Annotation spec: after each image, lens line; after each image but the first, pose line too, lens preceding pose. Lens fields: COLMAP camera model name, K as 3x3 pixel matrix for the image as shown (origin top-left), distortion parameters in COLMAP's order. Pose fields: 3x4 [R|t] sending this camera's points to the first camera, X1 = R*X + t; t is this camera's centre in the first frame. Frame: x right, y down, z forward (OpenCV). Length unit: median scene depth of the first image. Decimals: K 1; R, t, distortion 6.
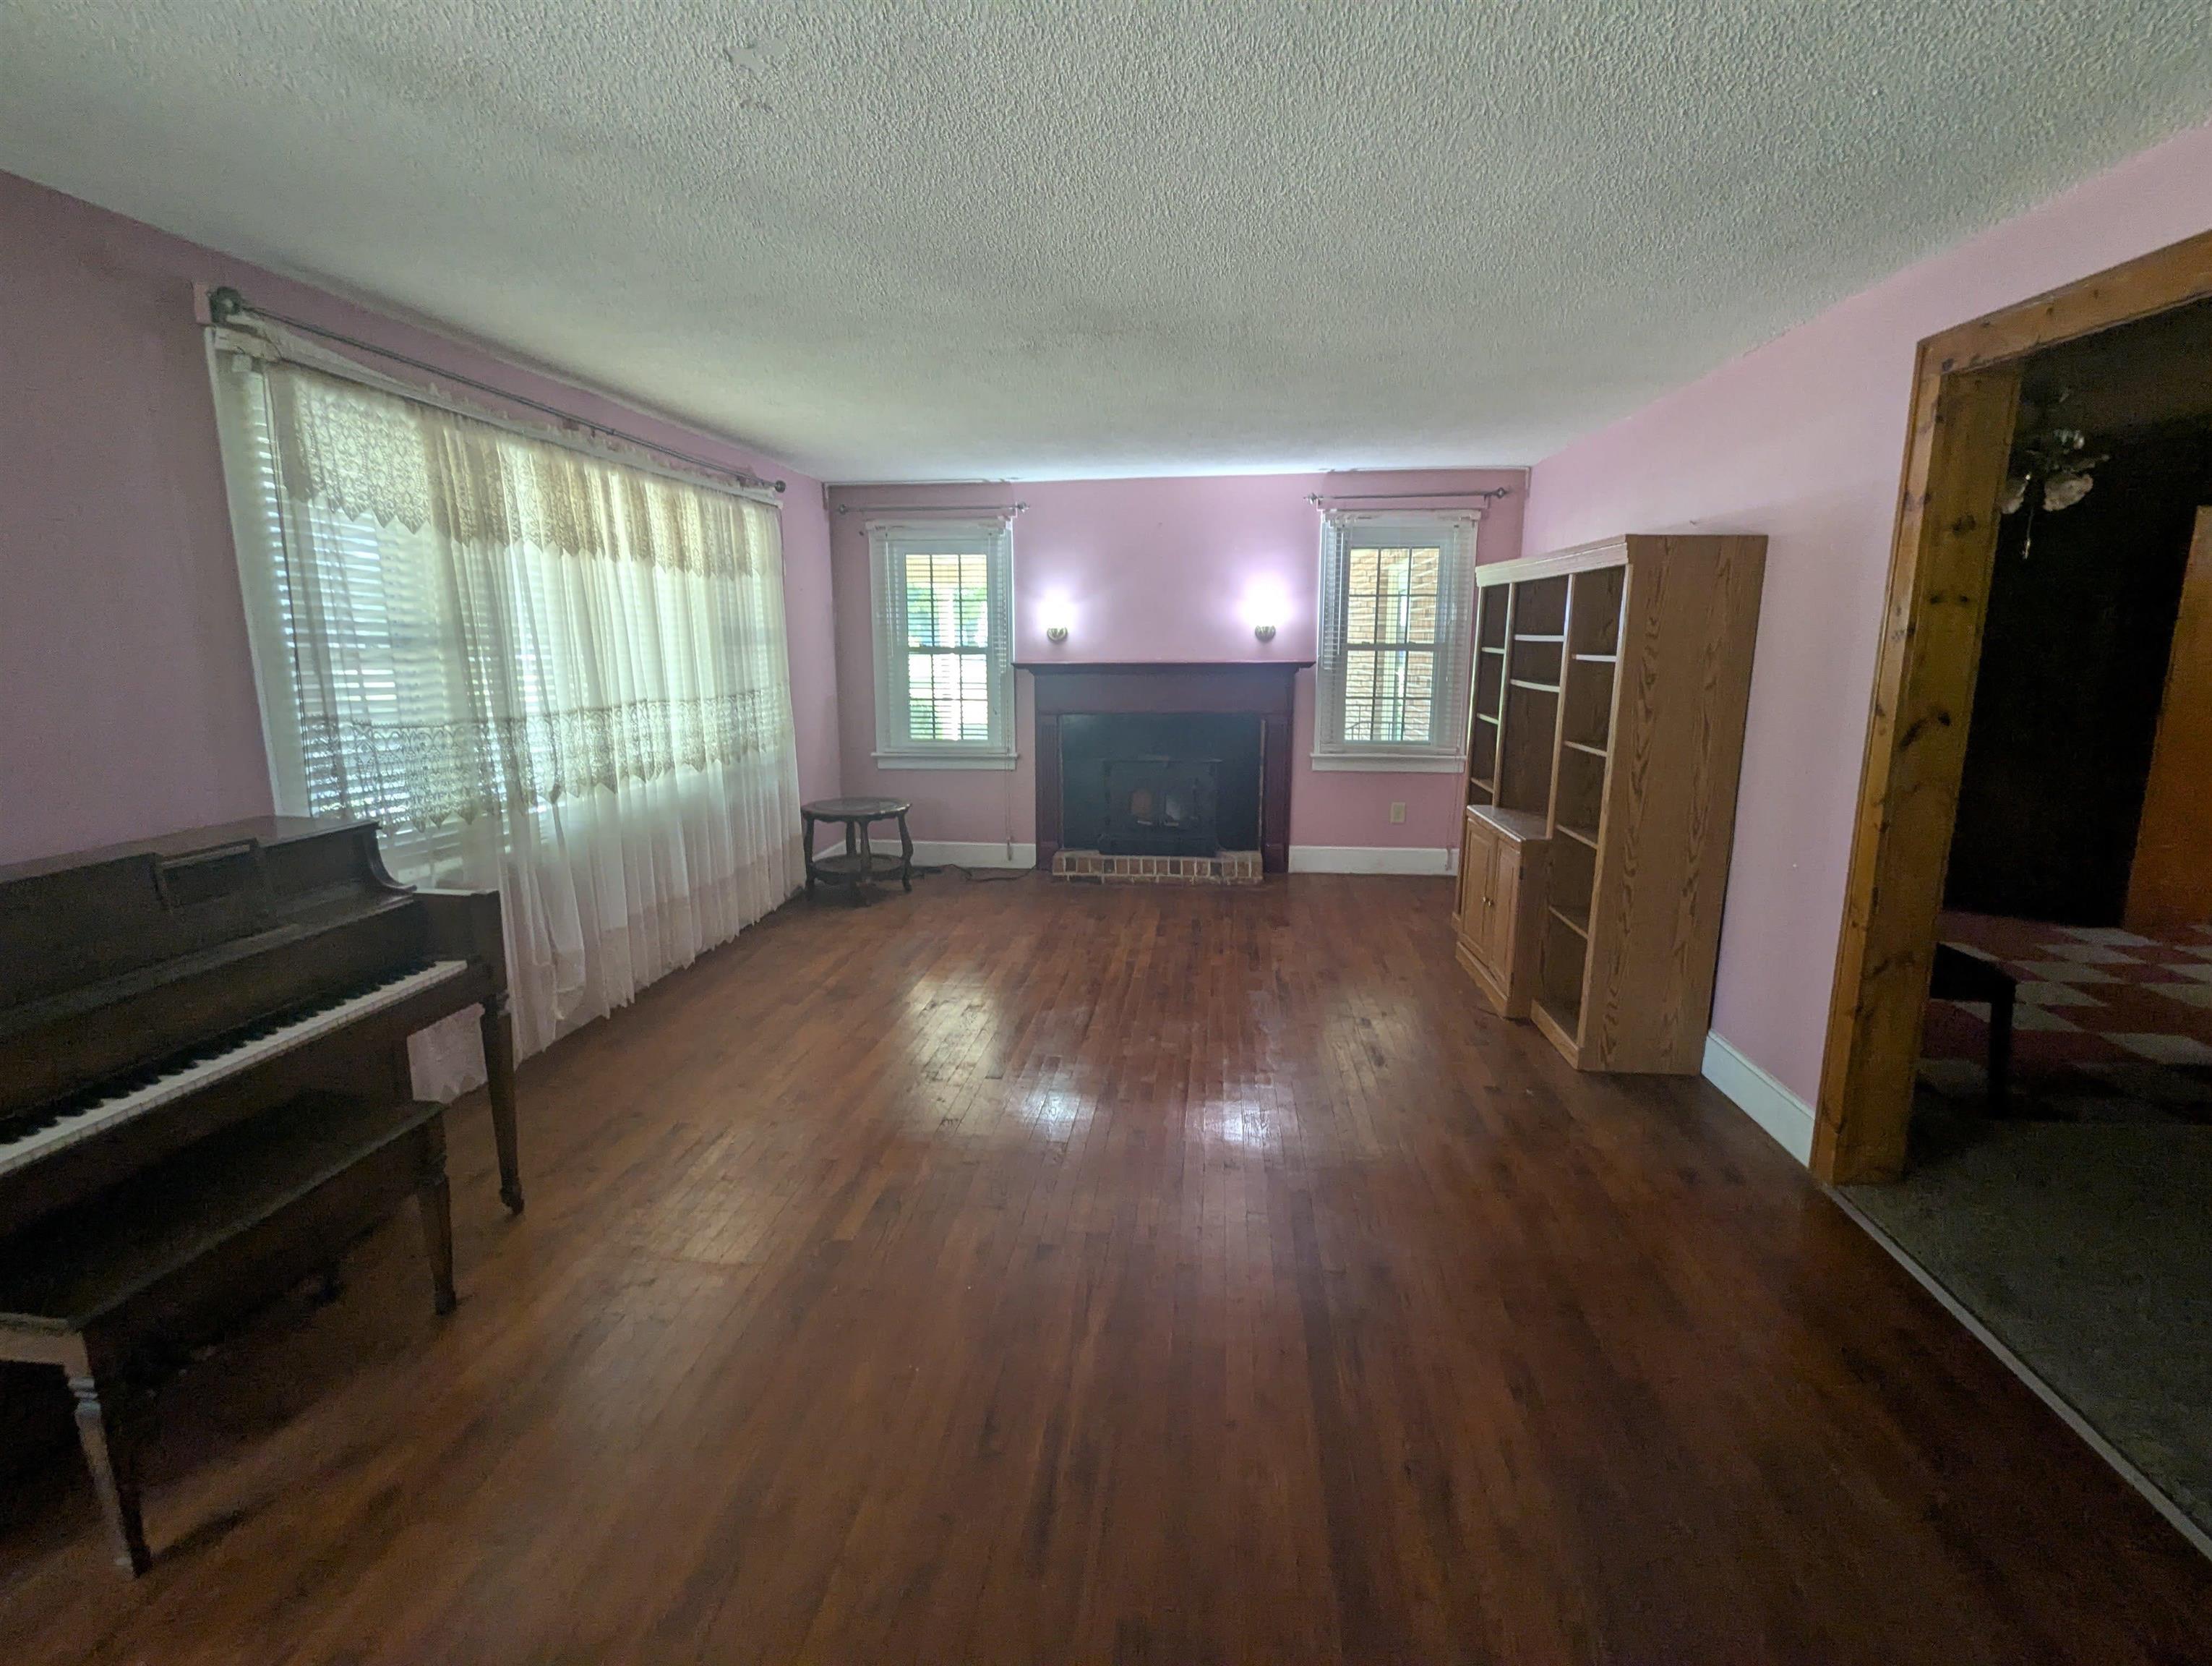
lens RADIAL K [[1057.5, 0, 1110.8], [0, 1057.5, 828.0], [0, 0, 1]] dist [0.000711, 0.001161]
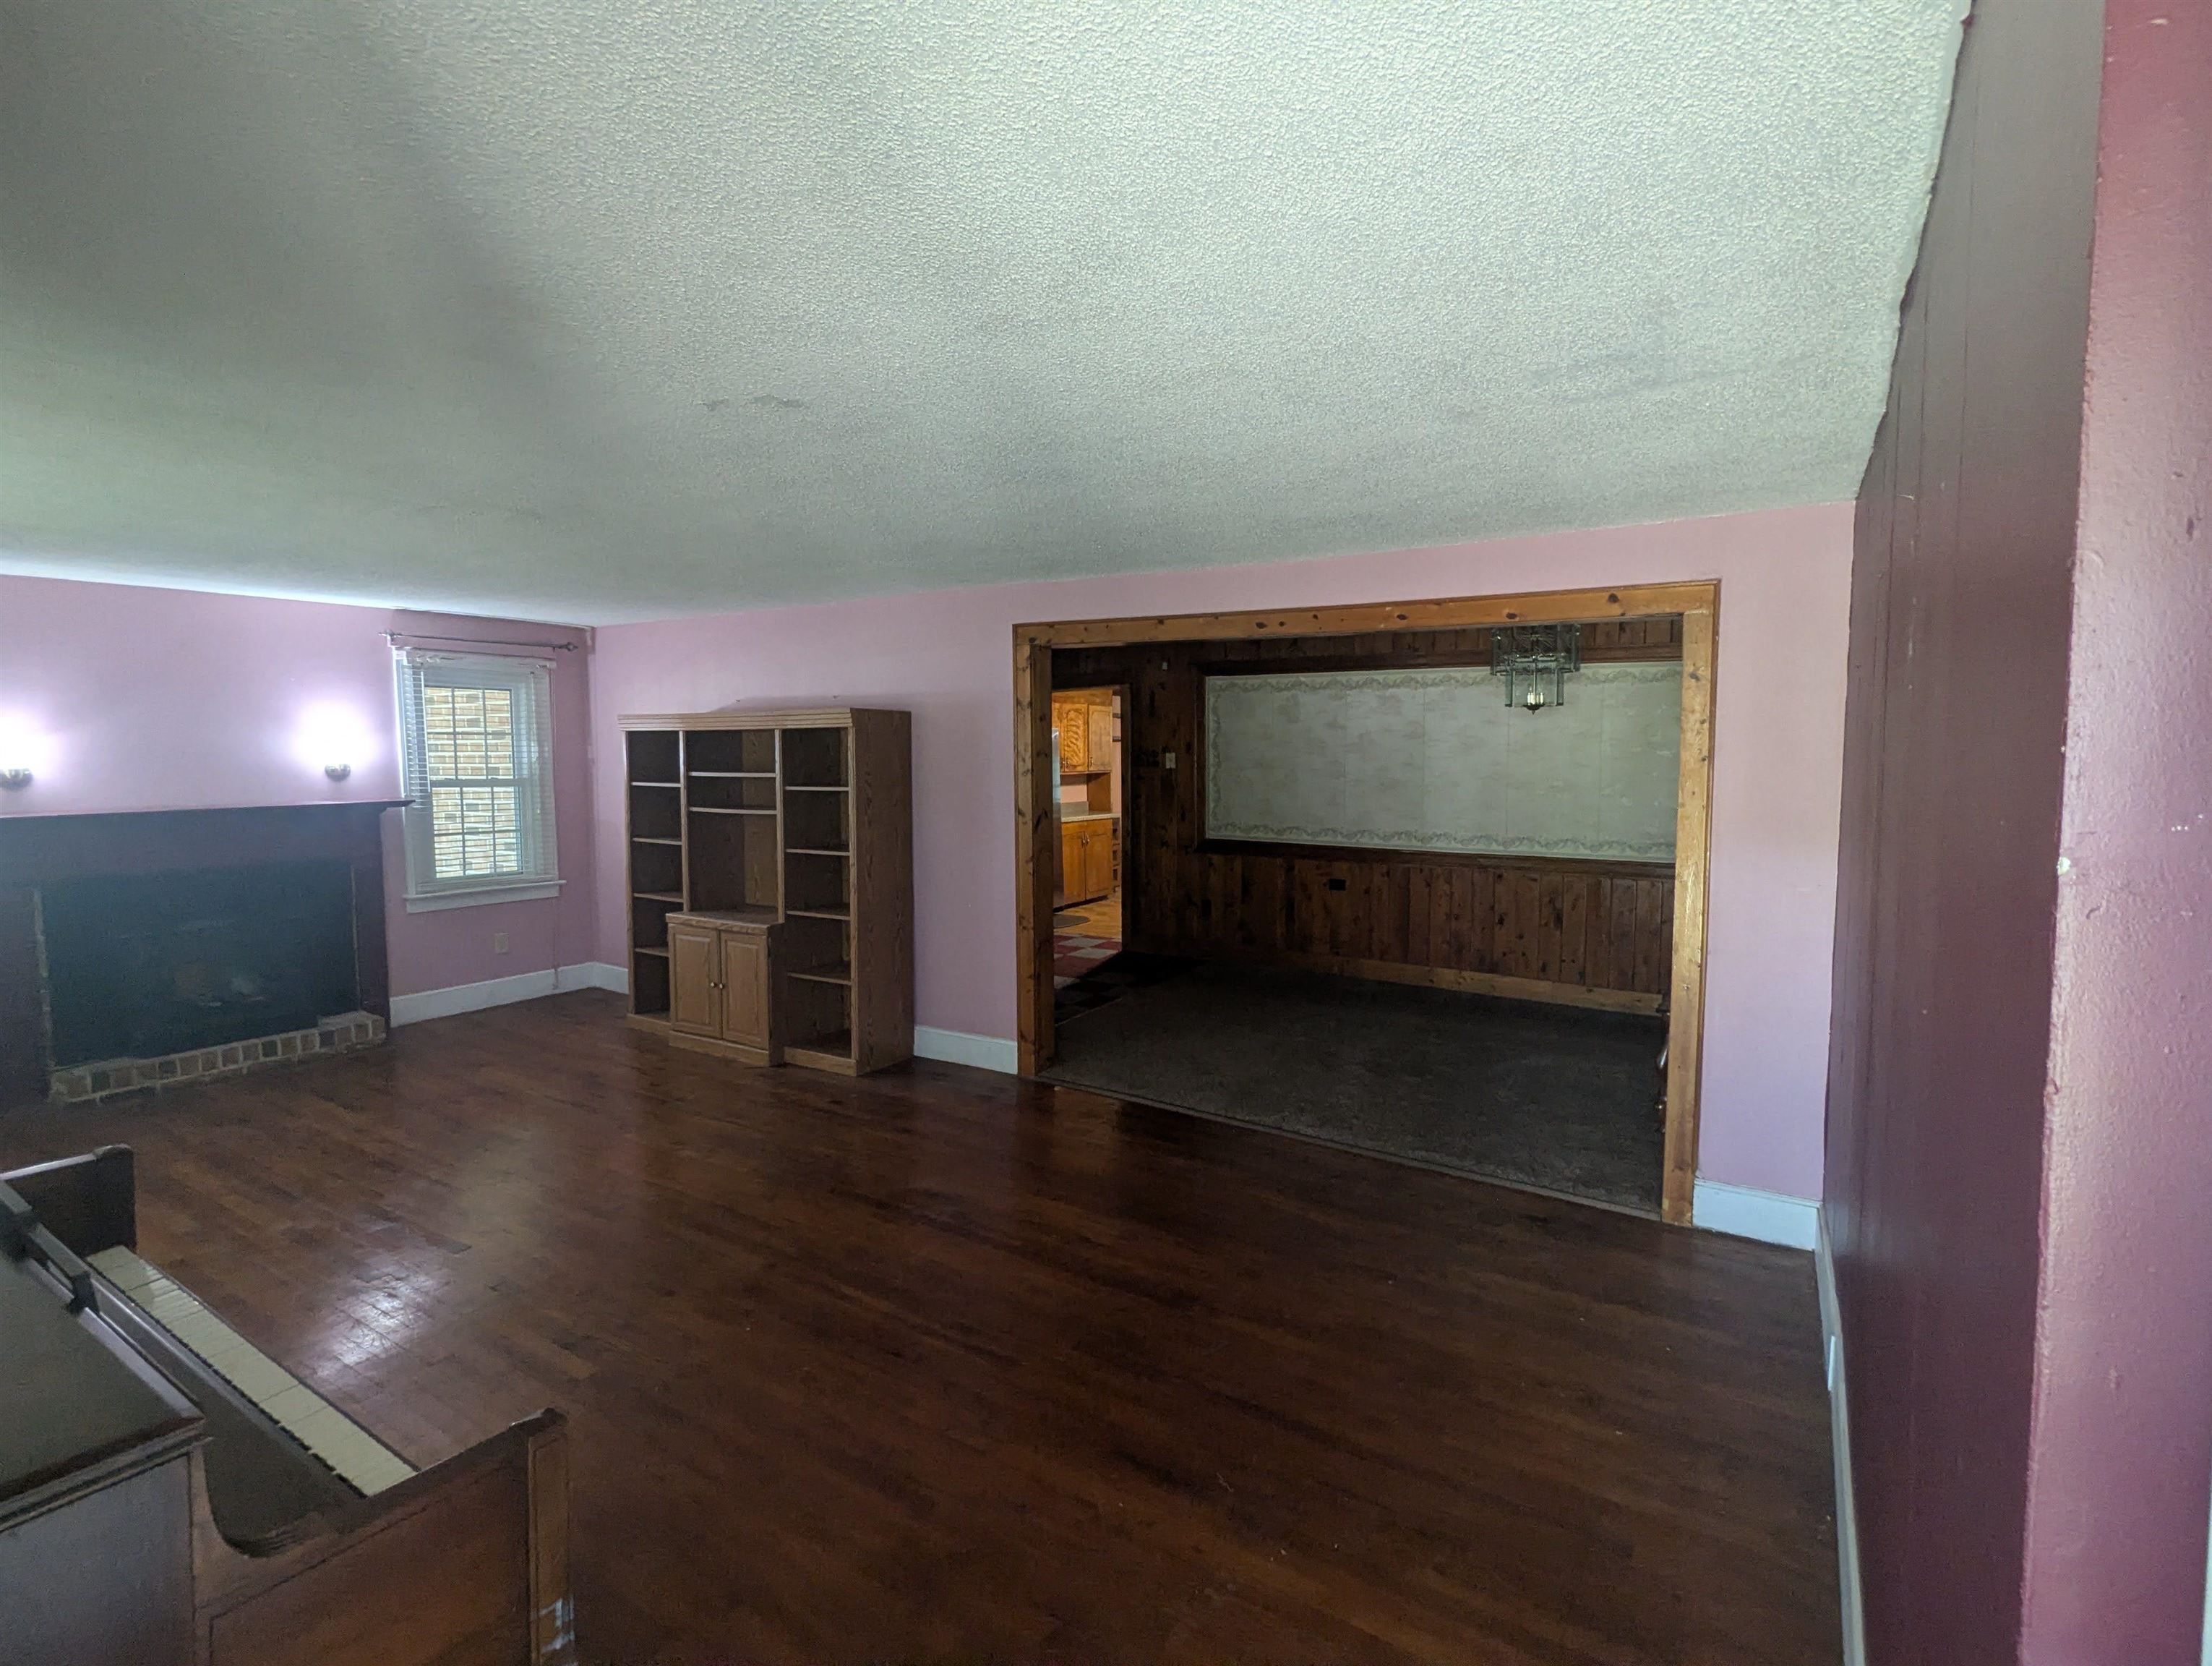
lens RADIAL K [[1057.5, 0, 1110.8], [0, 1057.5, 828.0], [0, 0, 1]] dist [0.000711, 0.001161]
pose [[0.451900, -0.066113, 0.889615, -0.375707], [0.166223, 0.986025, -0.011159, -0.015347], [-0.876445, 0.152917, 0.456574, 0.003060]]
